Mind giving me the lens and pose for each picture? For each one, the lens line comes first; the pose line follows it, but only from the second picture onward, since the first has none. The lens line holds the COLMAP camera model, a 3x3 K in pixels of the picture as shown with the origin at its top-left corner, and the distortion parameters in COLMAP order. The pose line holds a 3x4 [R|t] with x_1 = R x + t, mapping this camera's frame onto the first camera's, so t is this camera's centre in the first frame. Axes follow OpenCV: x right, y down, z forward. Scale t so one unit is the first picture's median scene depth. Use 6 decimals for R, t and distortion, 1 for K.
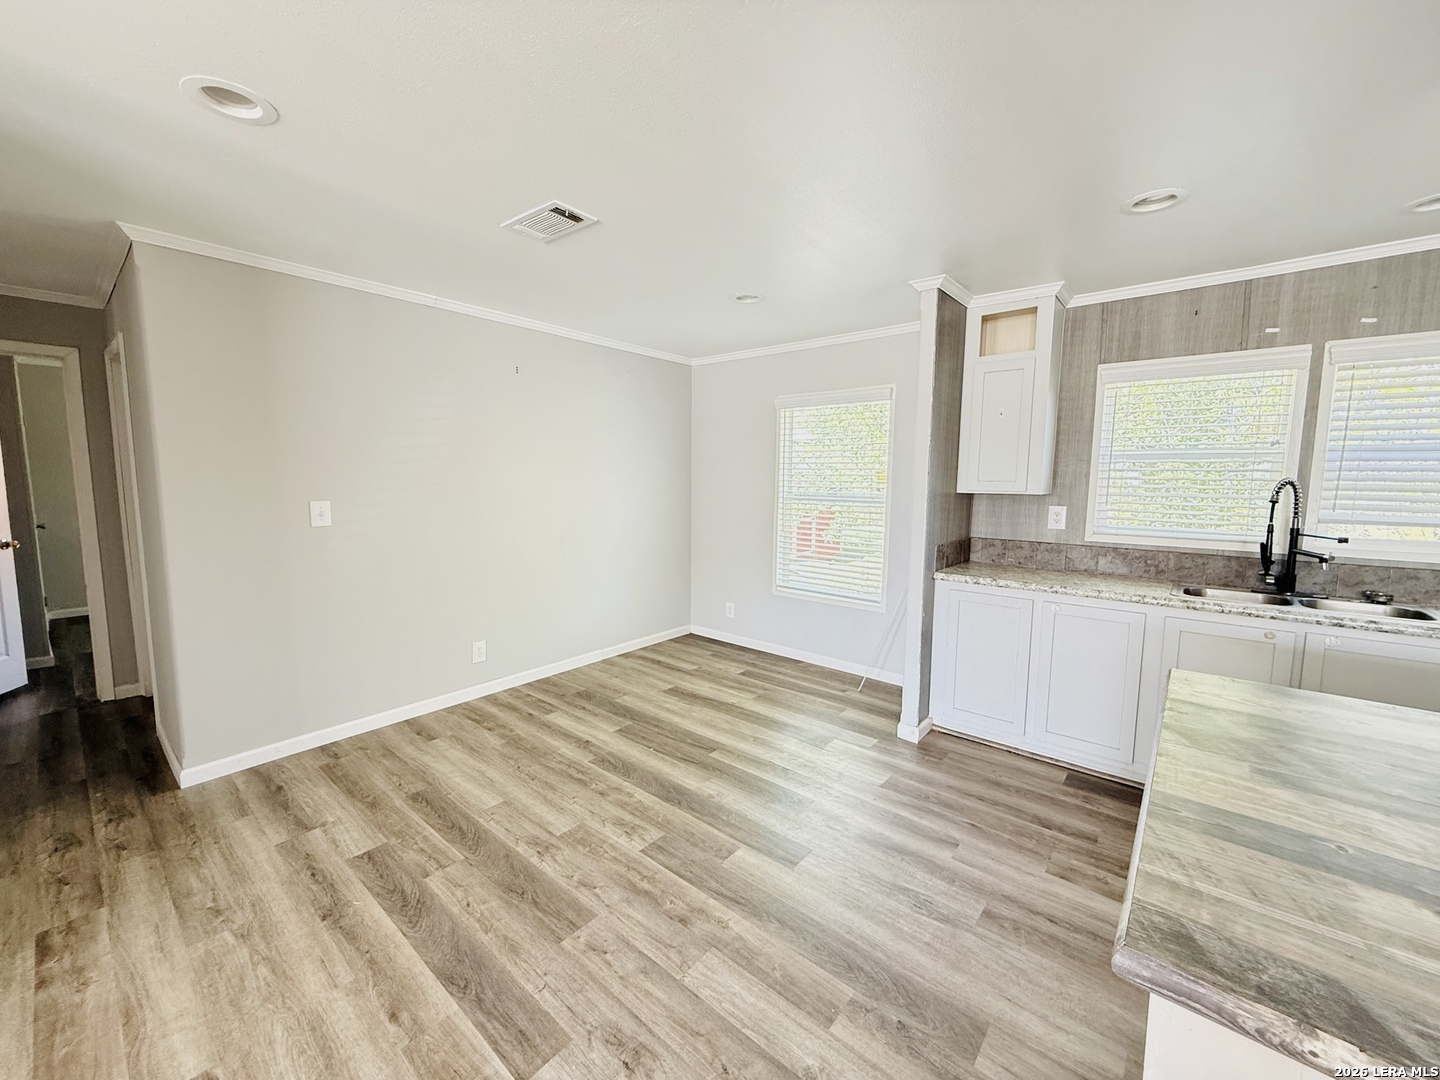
lens RADIAL K [[571.1, 0, 711.9], [0, 571.1, 538.2], [0, 0, 1]] dist [0.002638, -0.001736]
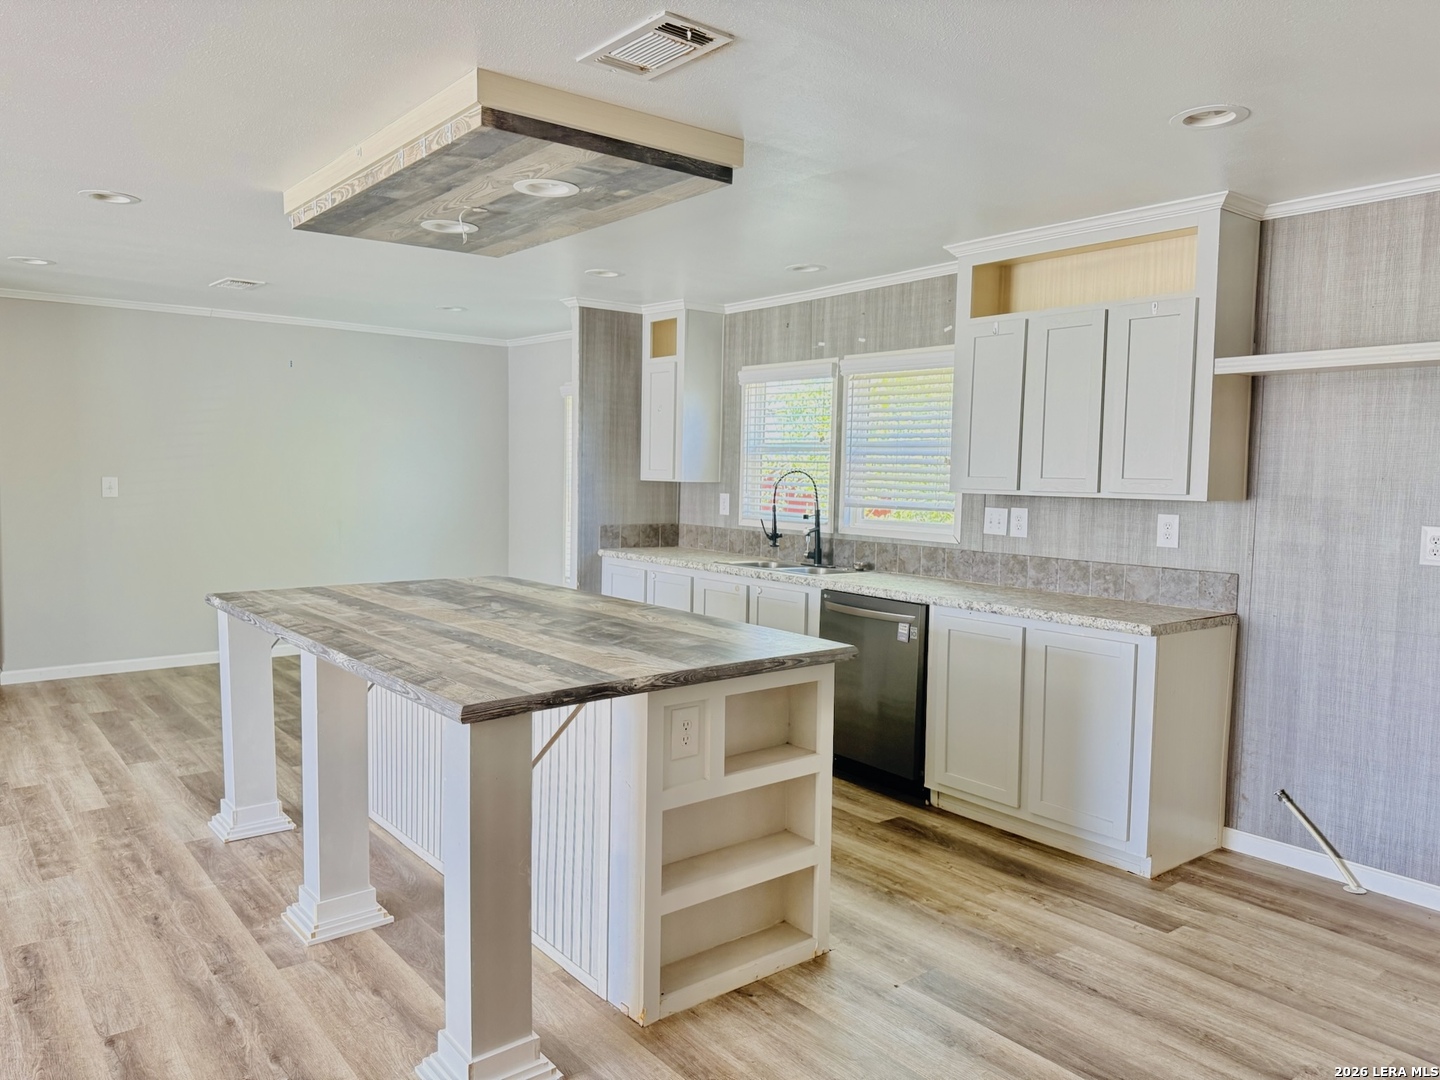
lens RADIAL K [[1017.5, 0, 726.3], [0, 1017.5, 538.8], [0, 0, 1]] dist [0.041465, -0.050522]
pose [[0.983708, 0.024719, -0.178065, 1.222154], [-0.032167, 0.998719, -0.039058, 0.132906], [0.176871, 0.044150, 0.983243, -1.134709]]
